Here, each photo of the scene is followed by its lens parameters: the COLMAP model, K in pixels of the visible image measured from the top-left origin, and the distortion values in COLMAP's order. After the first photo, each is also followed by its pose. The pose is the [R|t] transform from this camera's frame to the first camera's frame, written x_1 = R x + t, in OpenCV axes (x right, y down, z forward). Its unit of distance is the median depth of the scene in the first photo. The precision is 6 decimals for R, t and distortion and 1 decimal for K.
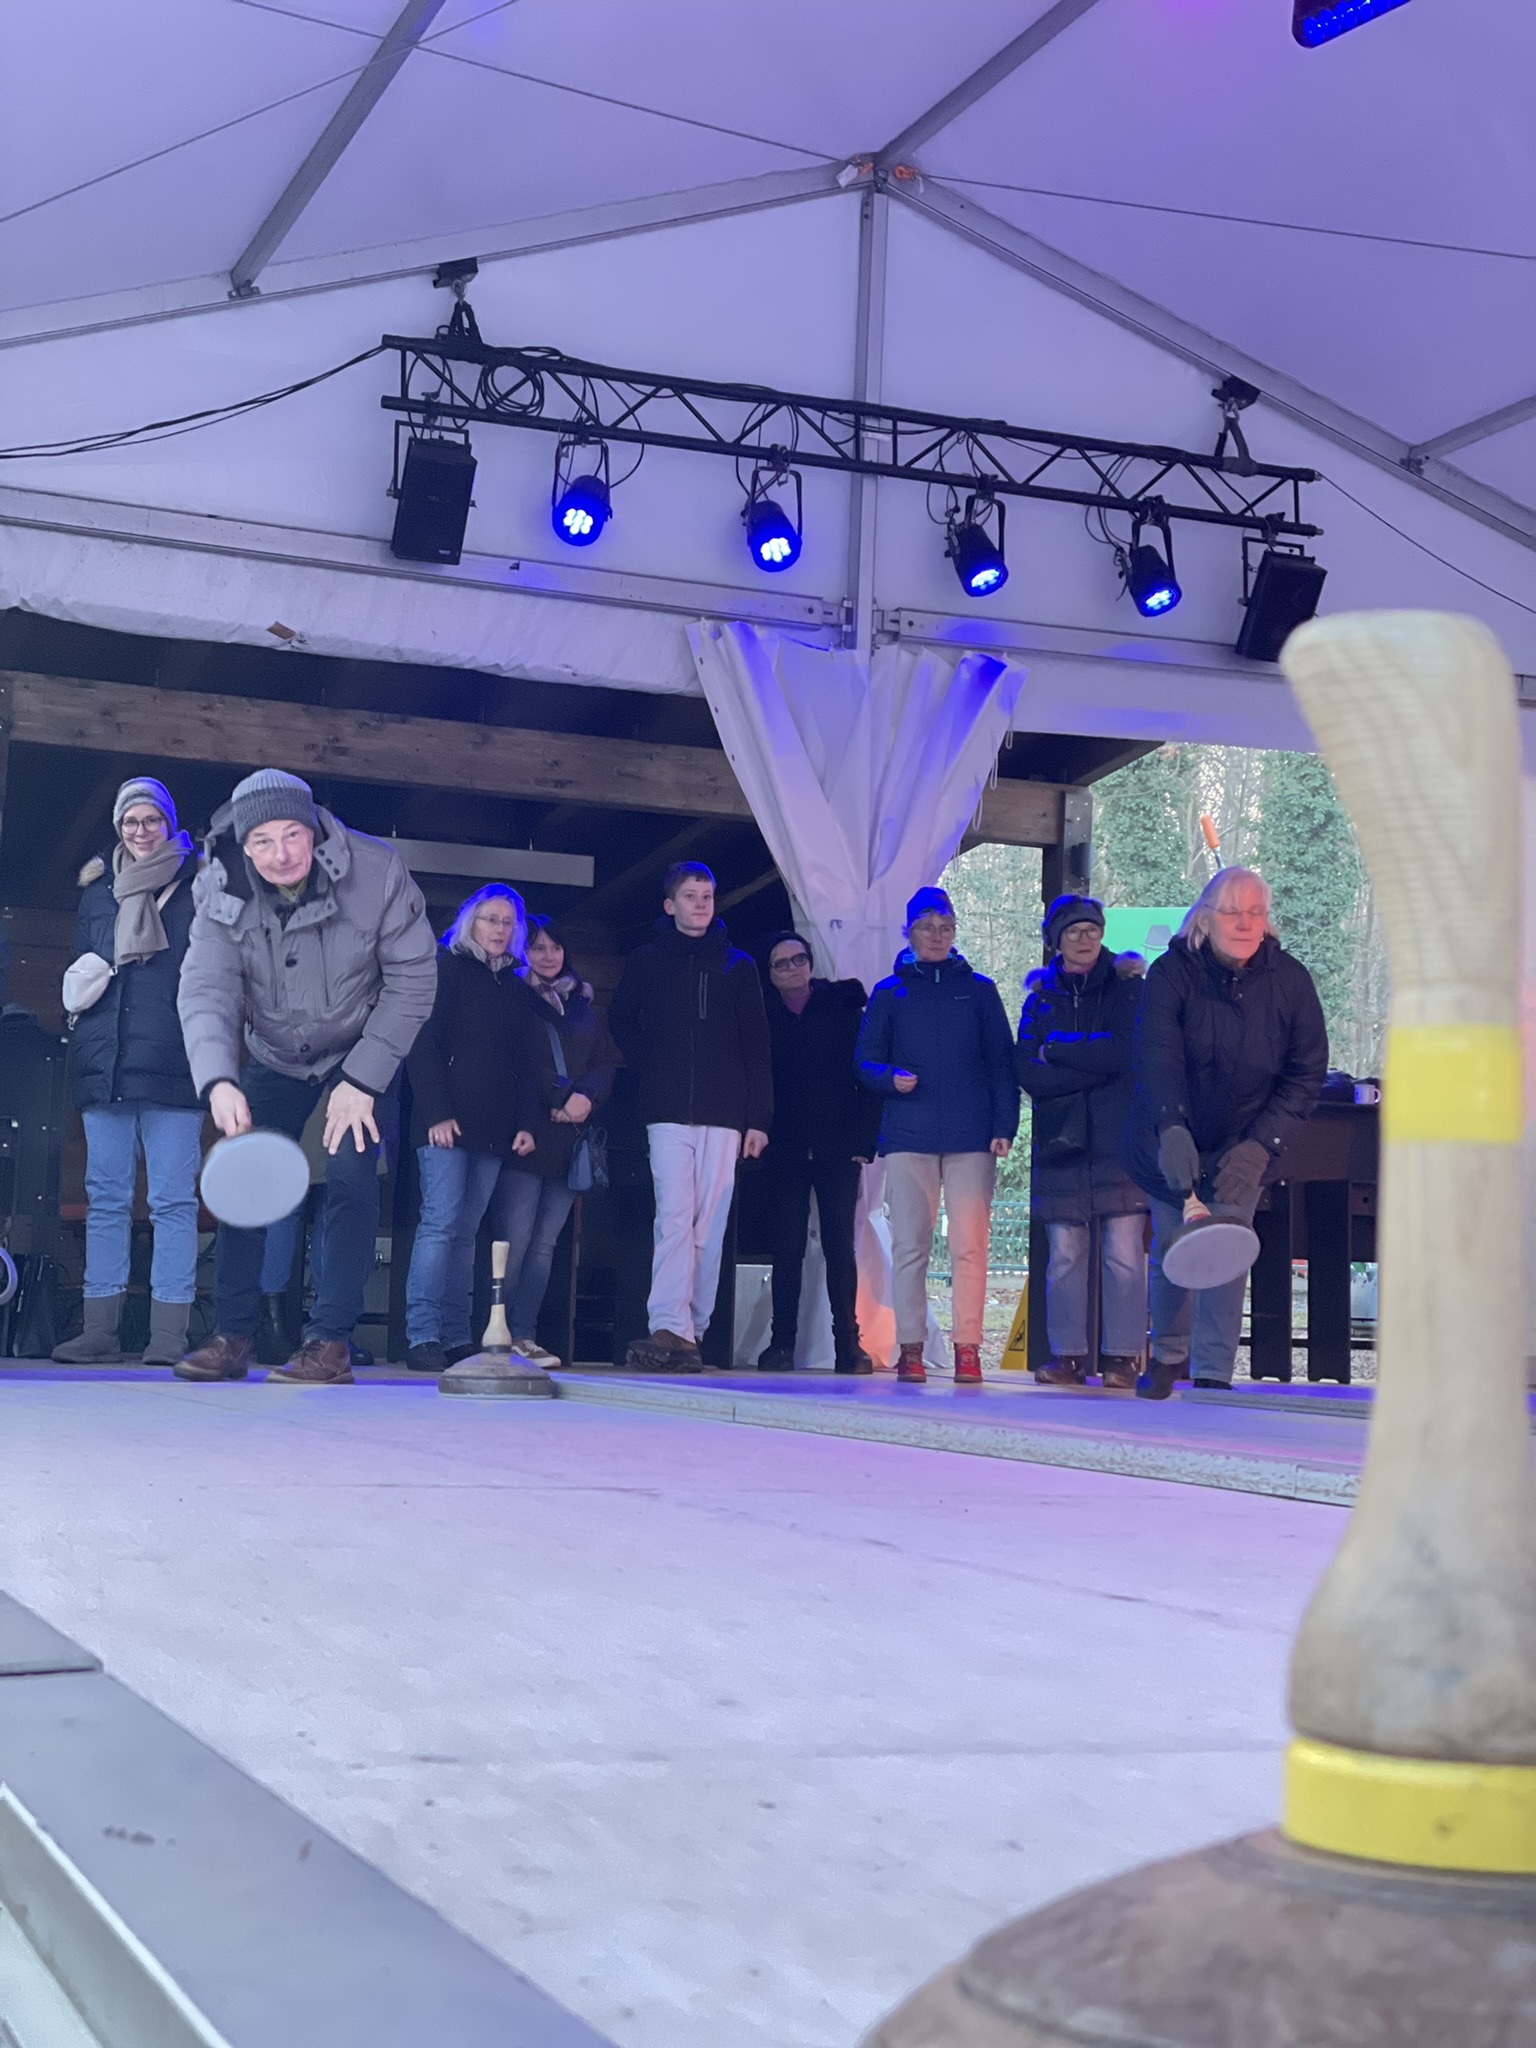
lens RADIAL K [[3054.0, 0, 752.3], [0, 3054.0, 982.6], [0, 0, 1]] dist [0.141481, 0.067310]
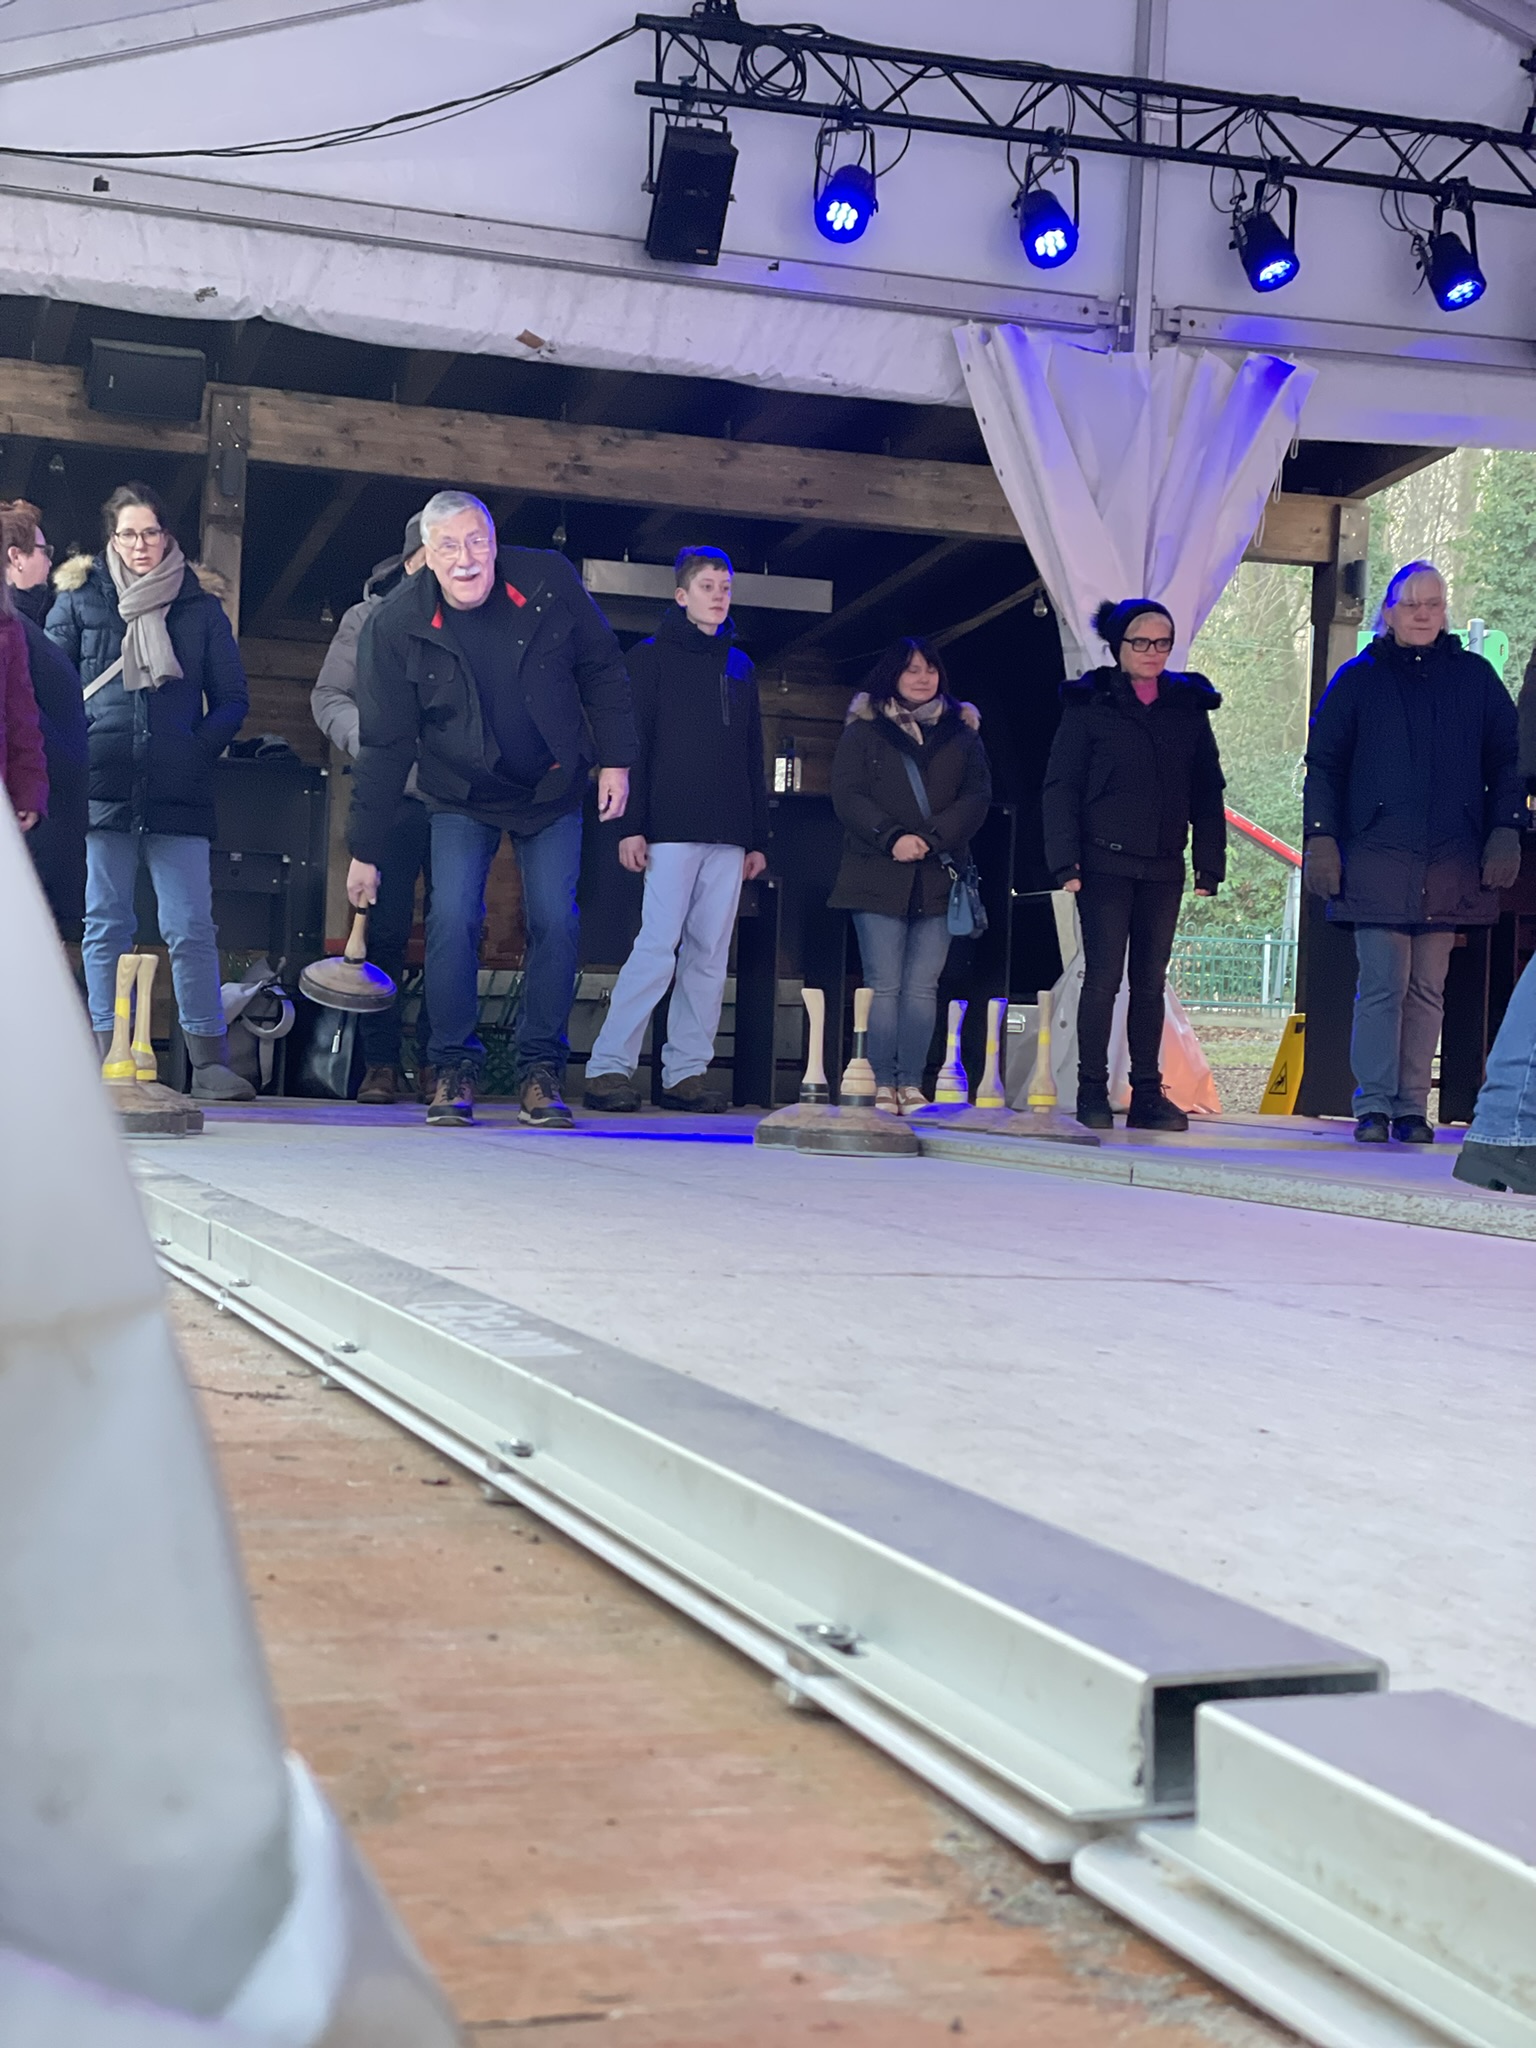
lens RADIAL K [[3049.4, 0, 697.4], [0, 3049.4, 1000.0], [0, 0, 1]] dist [0.240182, -0.621863]
pose [[0.997838, 0.004499, -0.065566, -0.036777], [0.001603, 0.995691, 0.092714, 0.000573], [0.065701, -0.092619, 0.993532, 0.035126]]
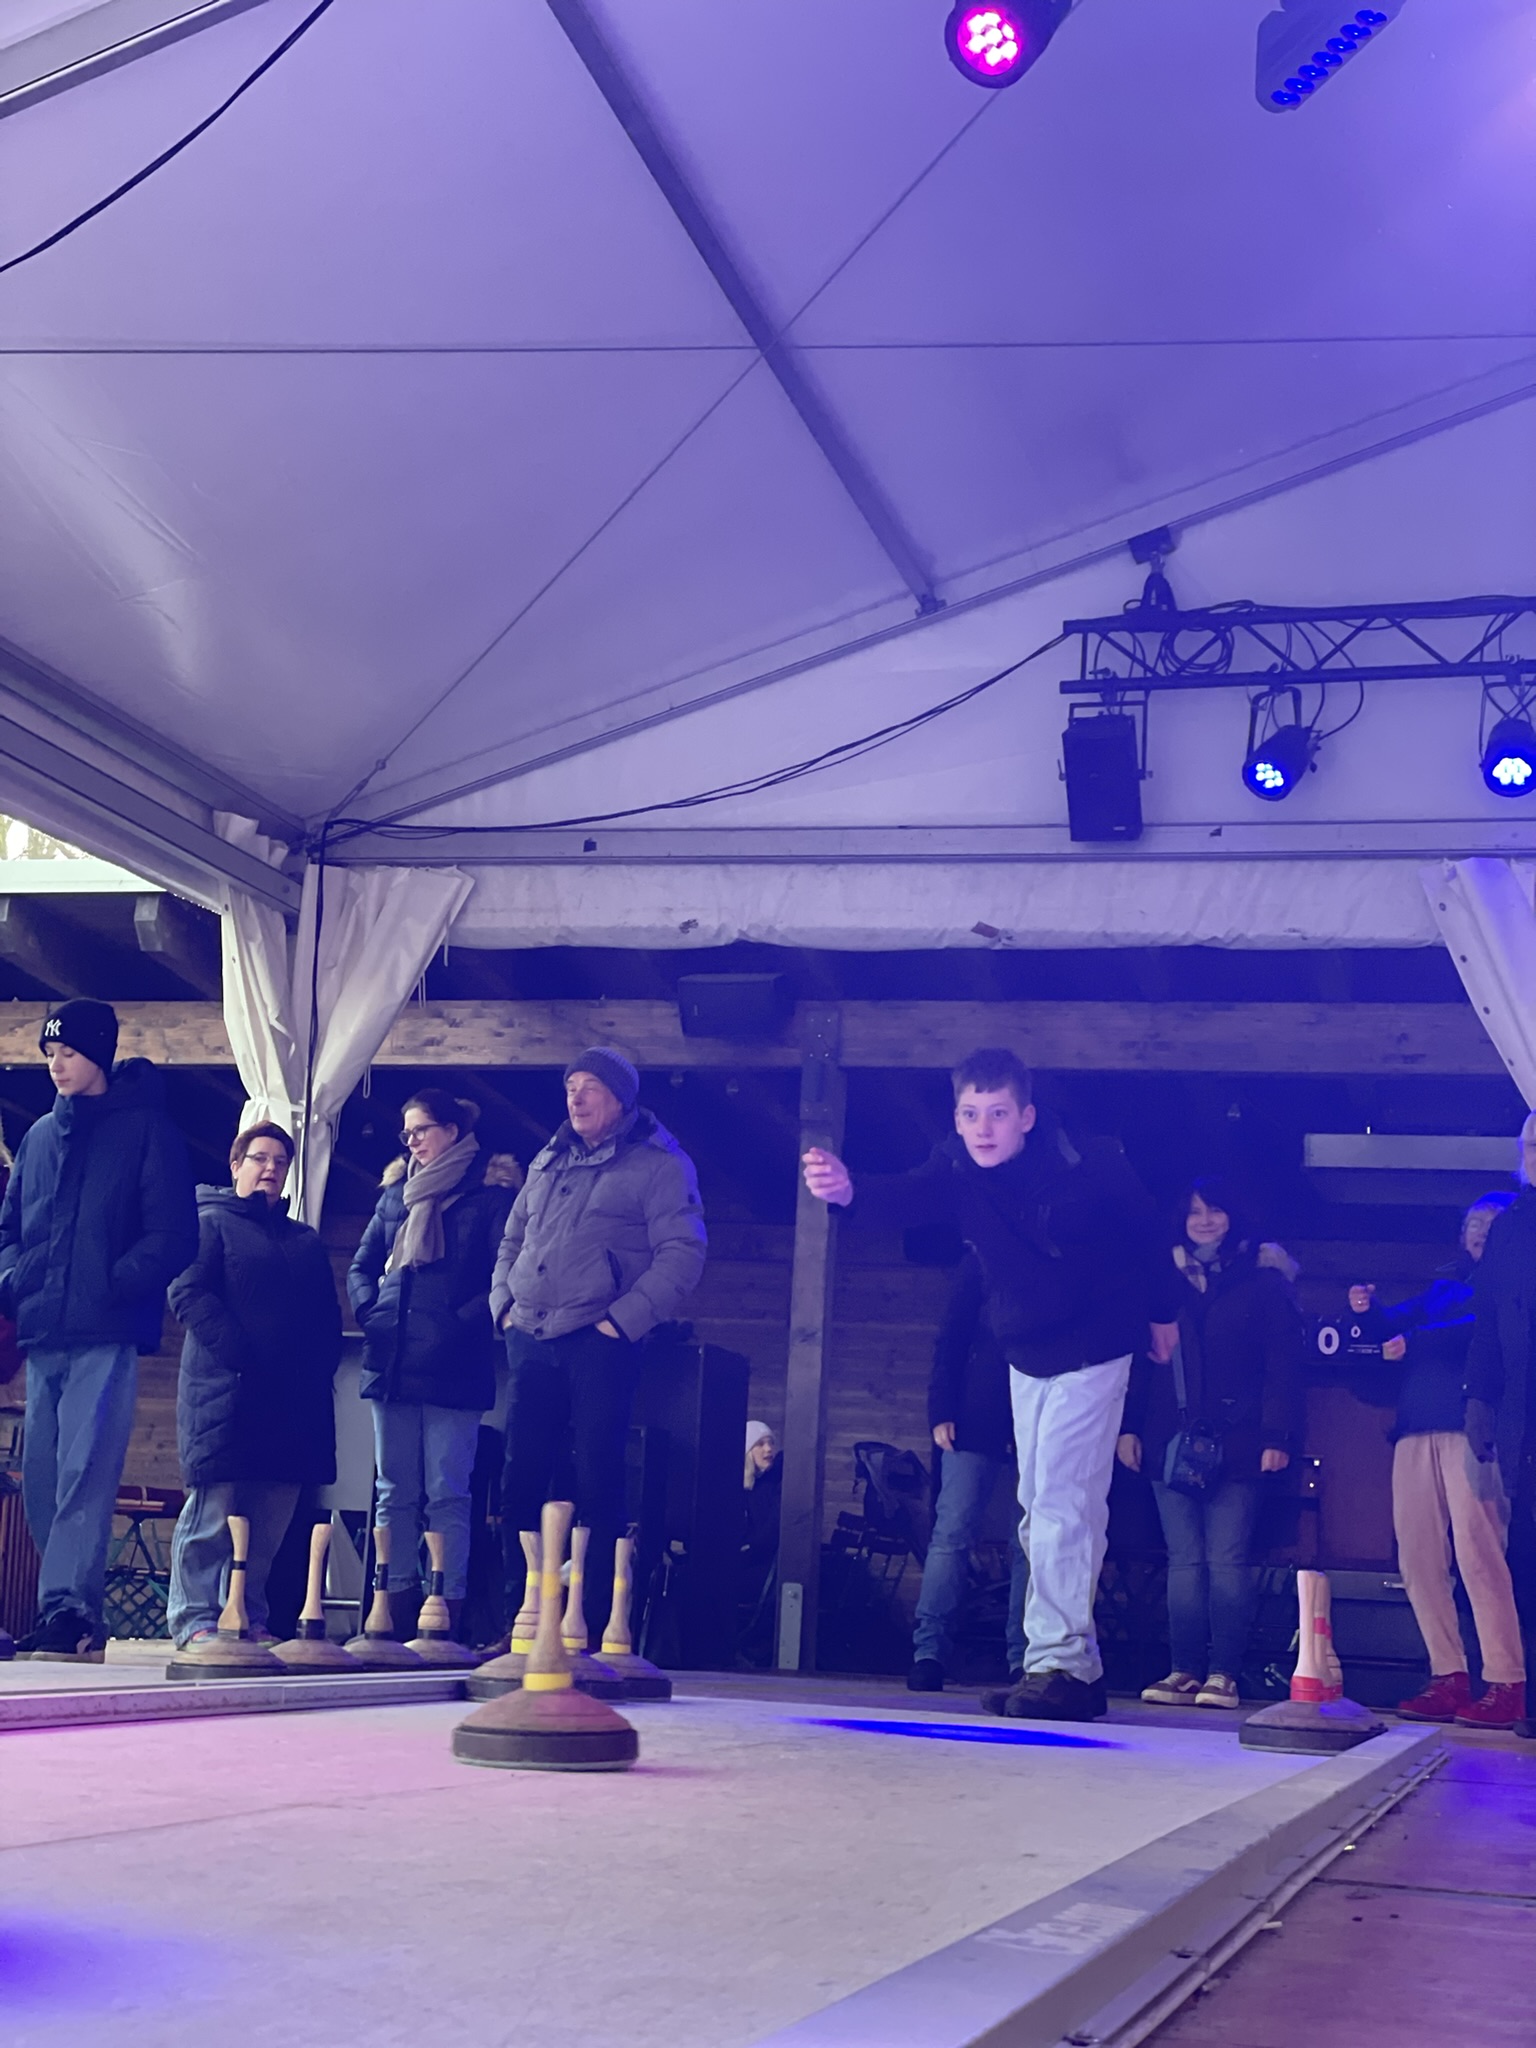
lens RADIAL K [[3023.0, 0, 725.3], [0, 3023.0, 983.7], [0, 0, 1]] dist [0.222417, 0.030929]
pose [[0.800514, -0.109410, -0.589242, 0.339697], [0.037987, 0.990481, -0.132305, 0.027832], [0.598109, 0.083528, 0.797050, 0.162607]]
